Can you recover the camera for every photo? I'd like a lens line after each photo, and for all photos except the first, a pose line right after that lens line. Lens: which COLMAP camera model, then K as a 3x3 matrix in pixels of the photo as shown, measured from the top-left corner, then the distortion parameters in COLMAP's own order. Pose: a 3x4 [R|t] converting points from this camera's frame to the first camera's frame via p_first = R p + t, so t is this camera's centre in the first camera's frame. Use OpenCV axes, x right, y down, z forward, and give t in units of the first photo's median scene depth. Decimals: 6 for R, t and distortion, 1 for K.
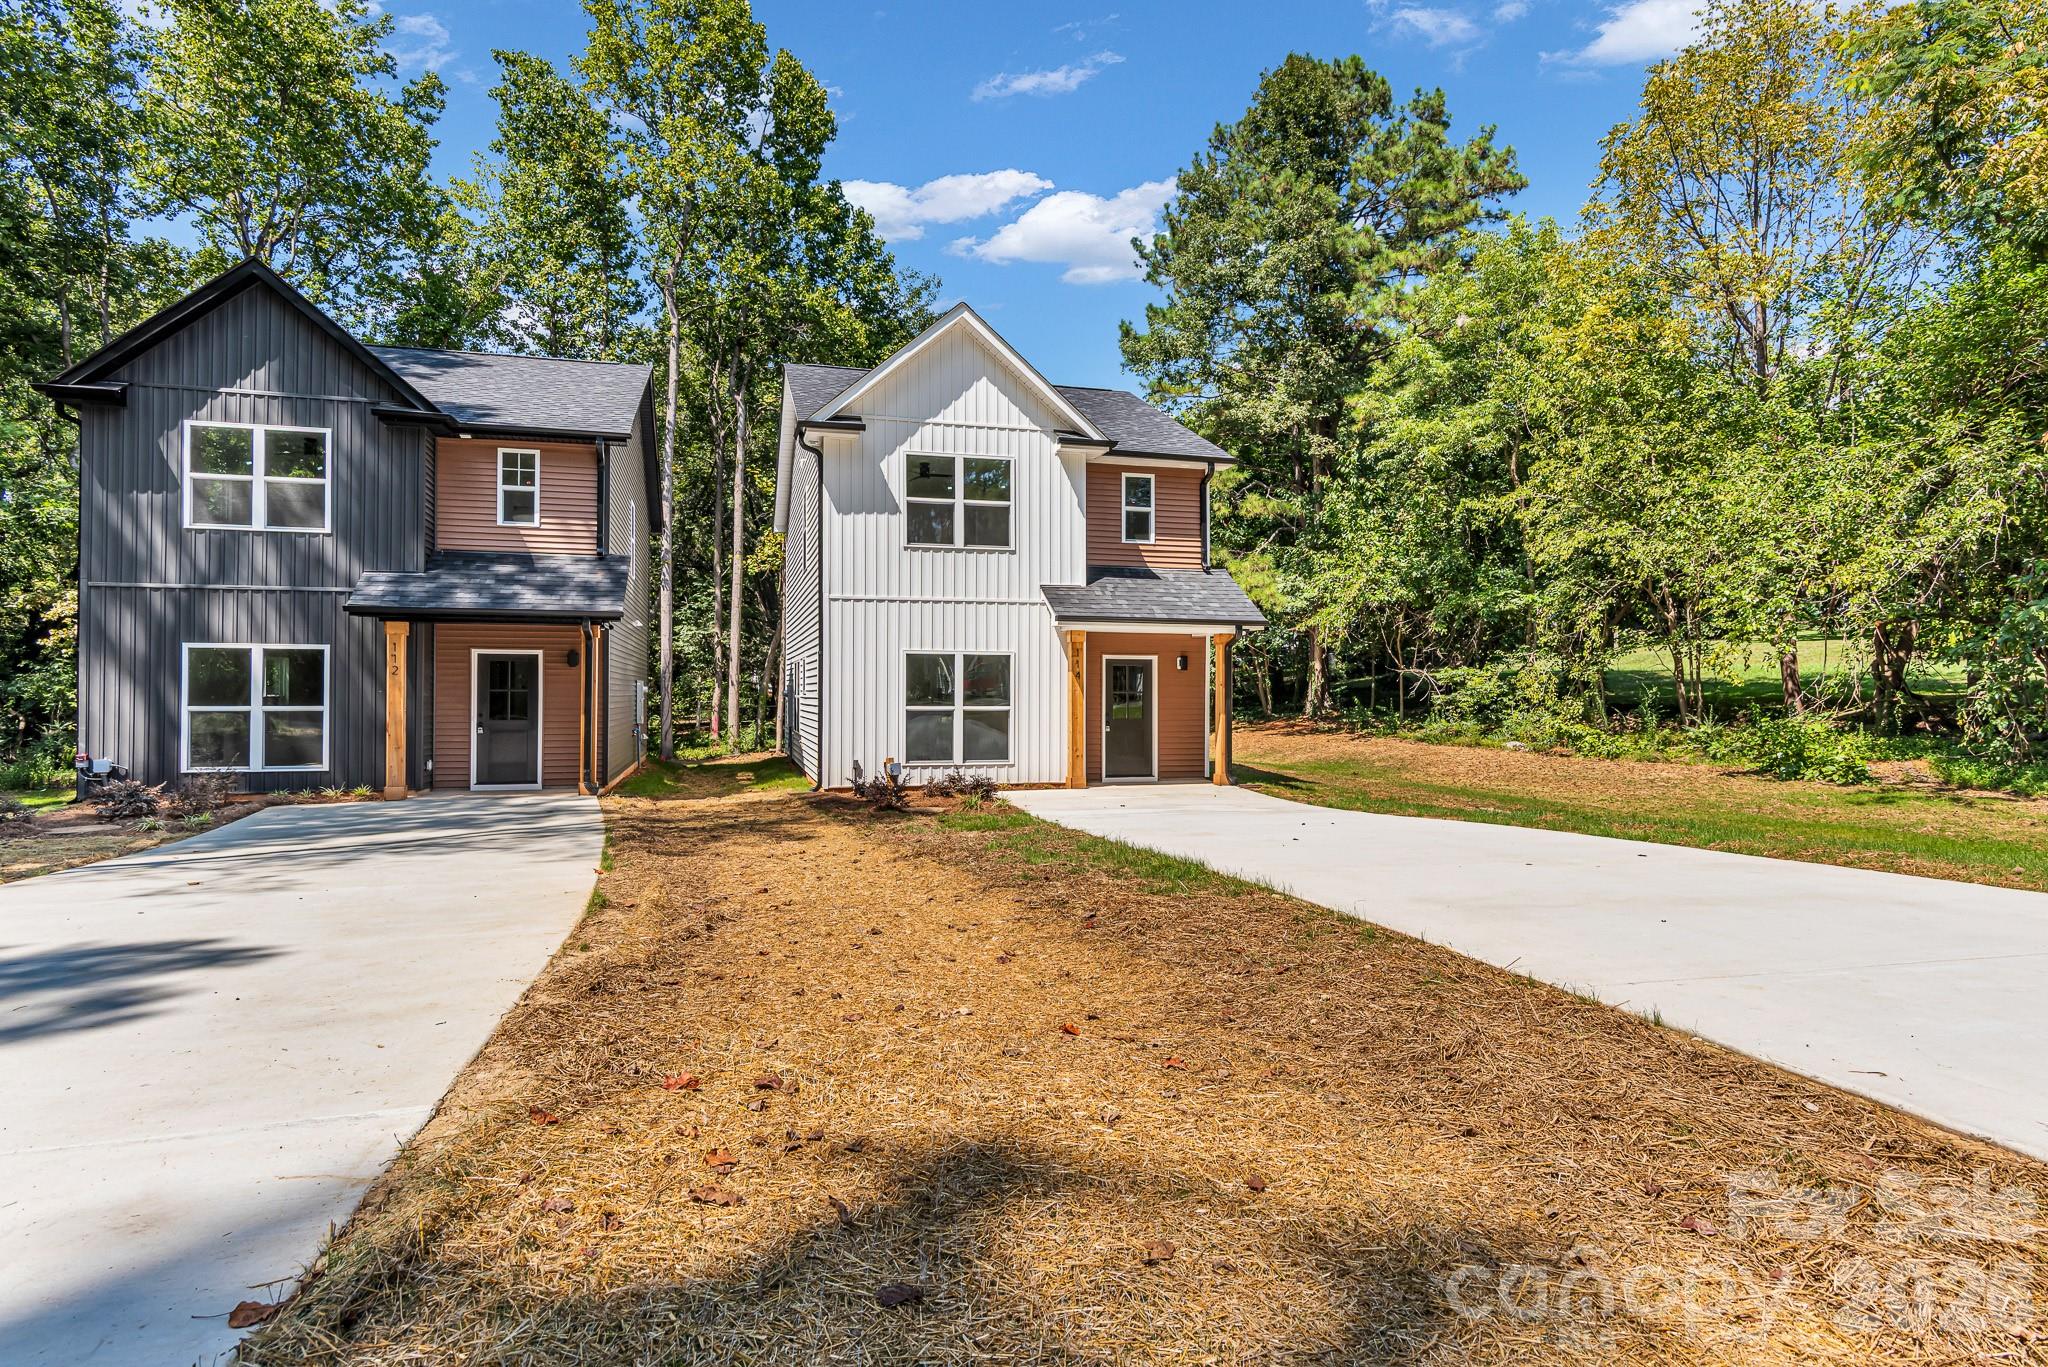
lens RADIAL K [[1108.0, 0, 1028.2], [0, 1108.0, 683.9], [0, 0, 1]] dist [-0.003066, -0.002165]
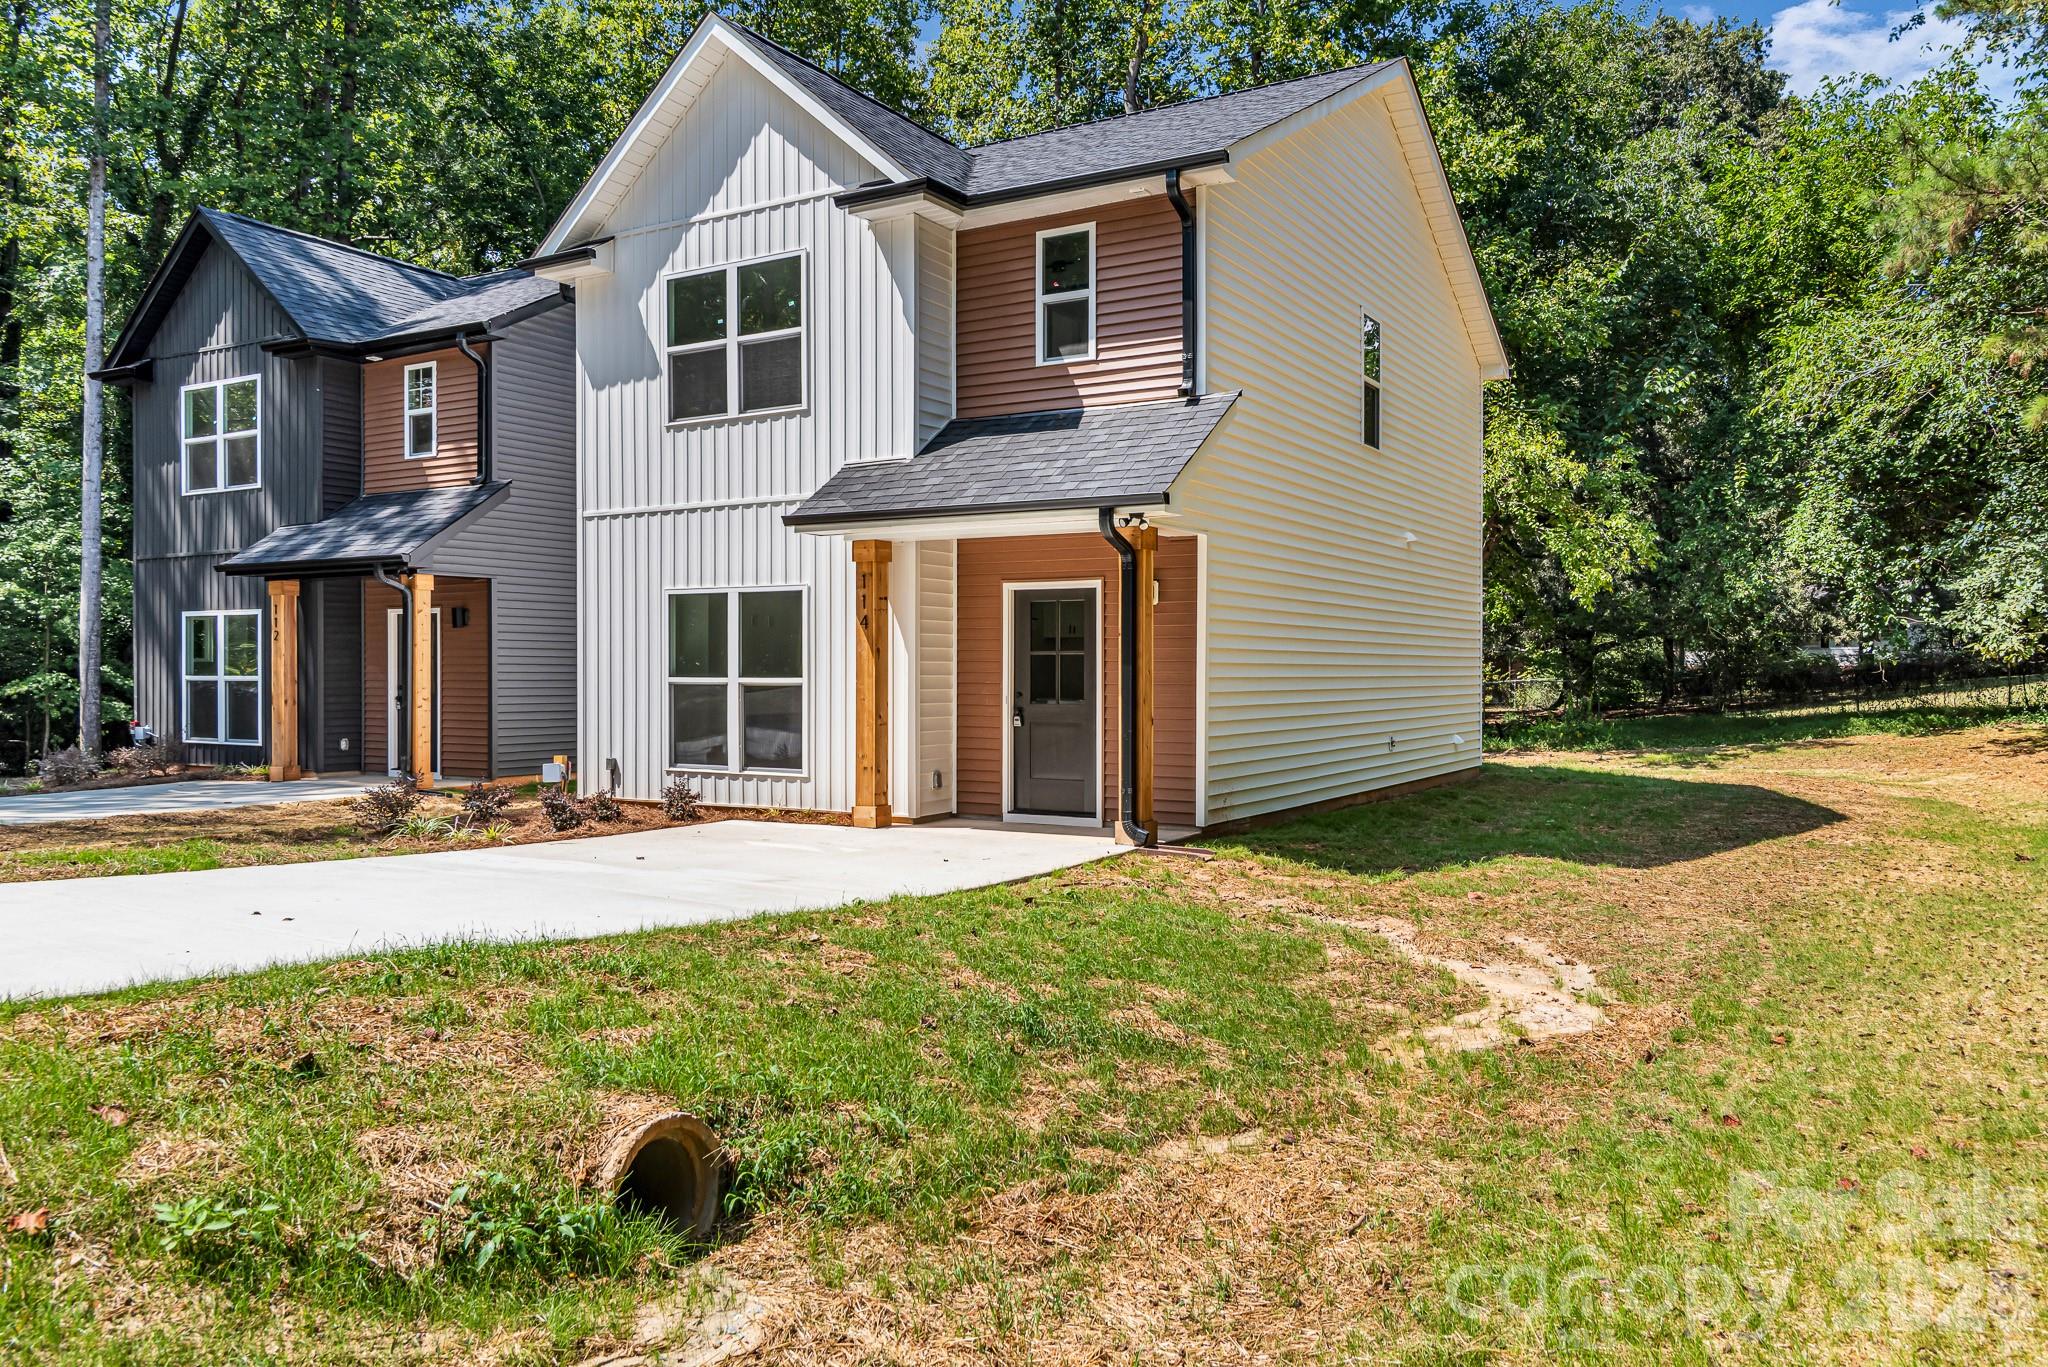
lens RADIAL K [[1532.8, 0, 1022.5], [0, 1532.8, 677.3], [0, 0, 1]] dist [0.005054, 0.005639]
pose [[0.674764, 0.000264, -0.738033, 0.646845], [0.008426, 0.999932, 0.008061, 0.013931], [0.737985, -0.011658, 0.674716, 0.532436]]
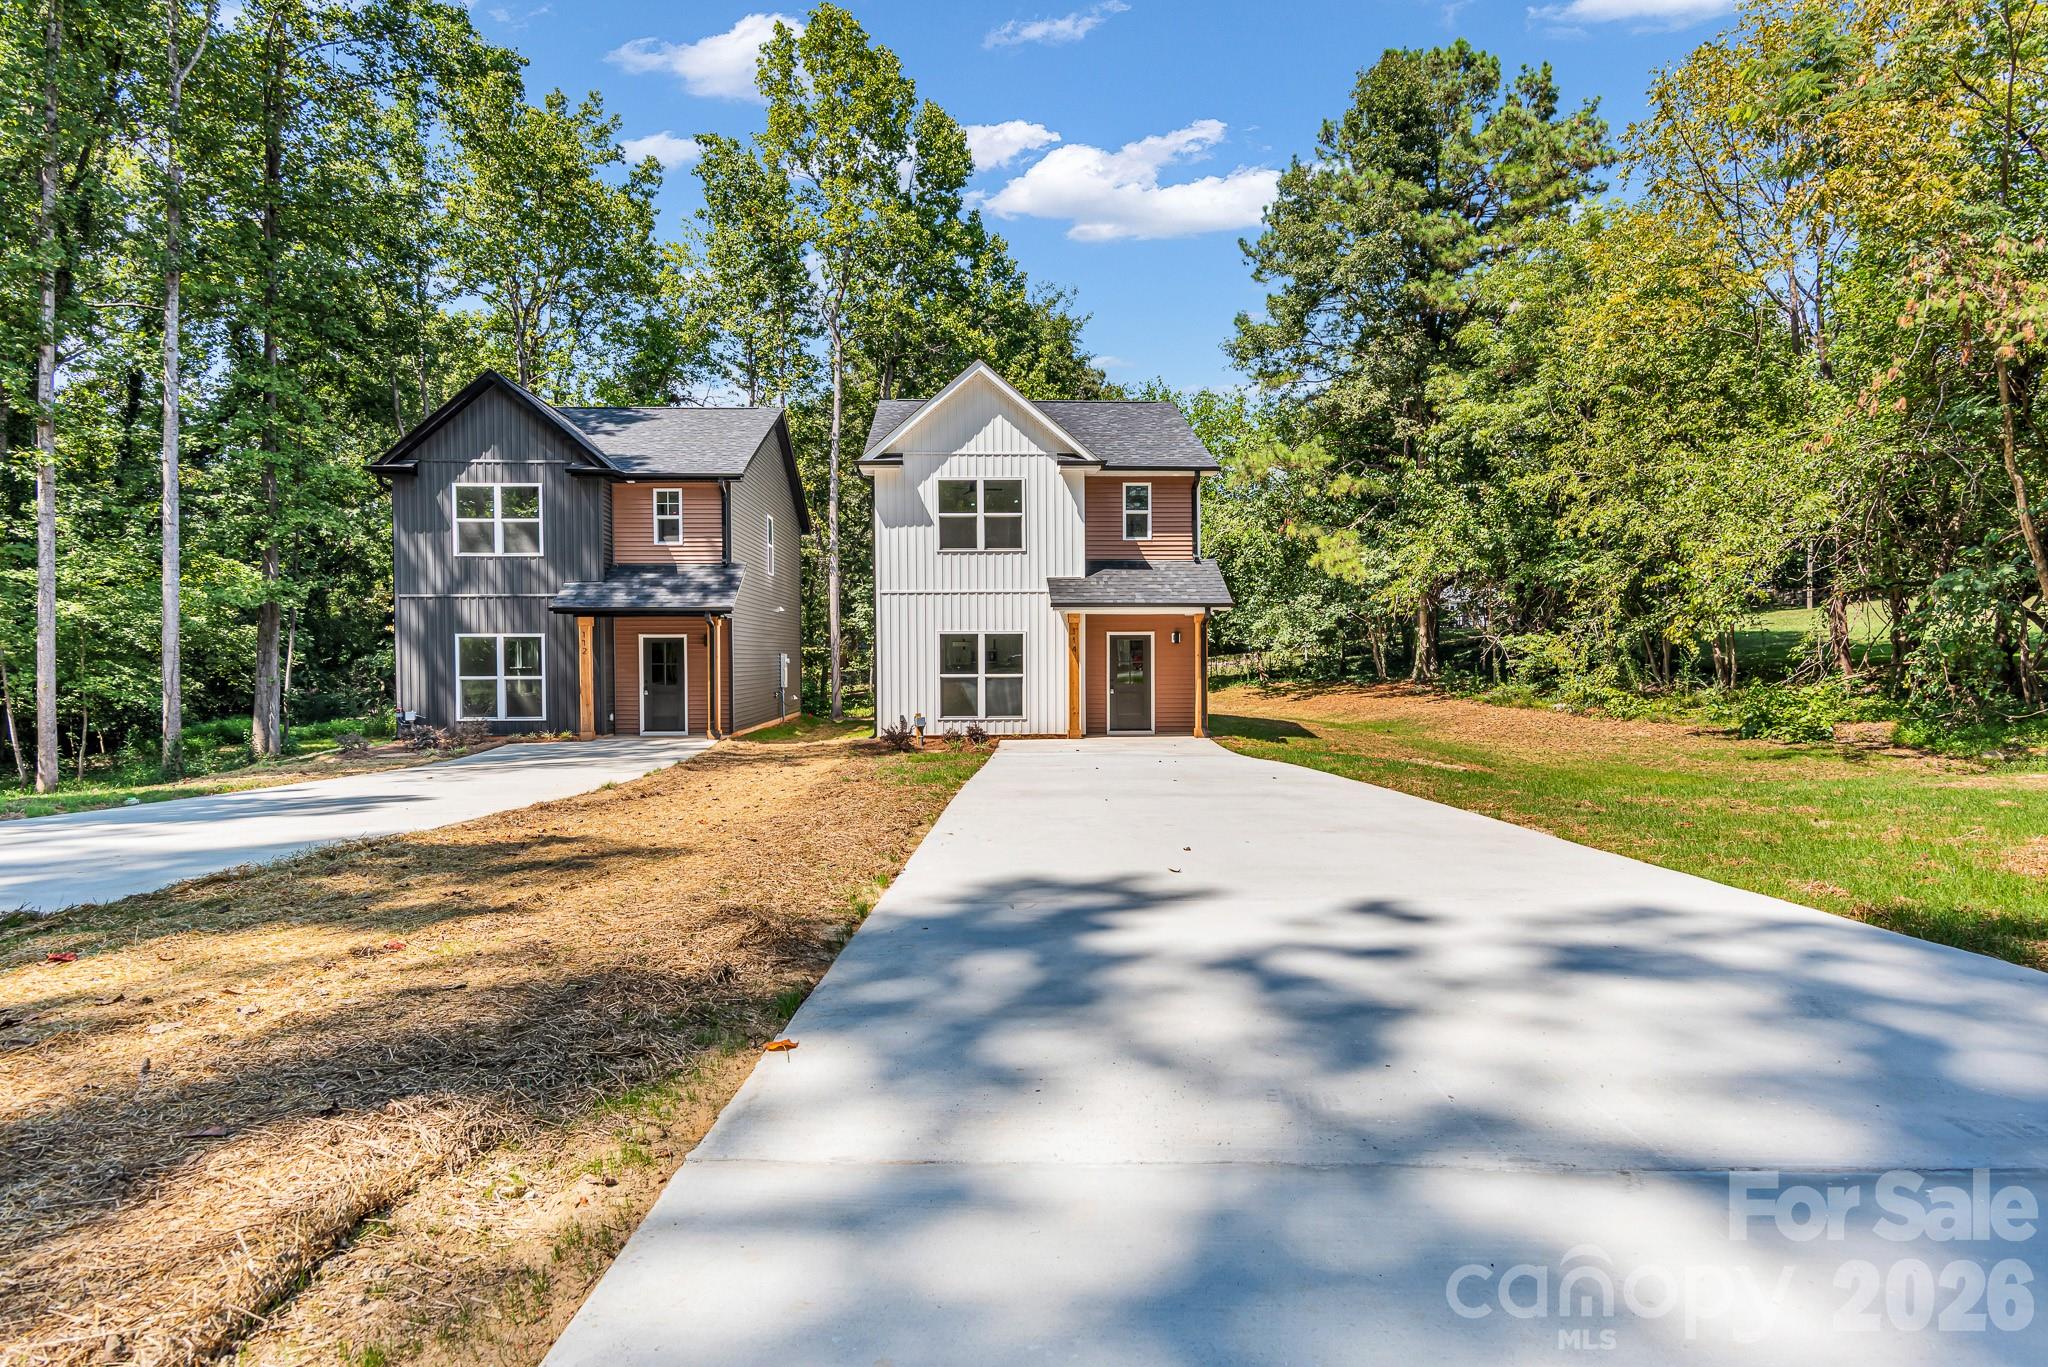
lens RADIAL K [[1108.0, 0, 1023.0], [0, 1108.0, 685.1], [0, 0, 1]] dist [-0.003066, -0.002165]
pose [[0.974682, -0.000842, -0.223592, 0.264647], [0.008554, 0.999401, 0.033525, -0.009618], [0.223430, -0.034589, 0.974106, -0.238353]]
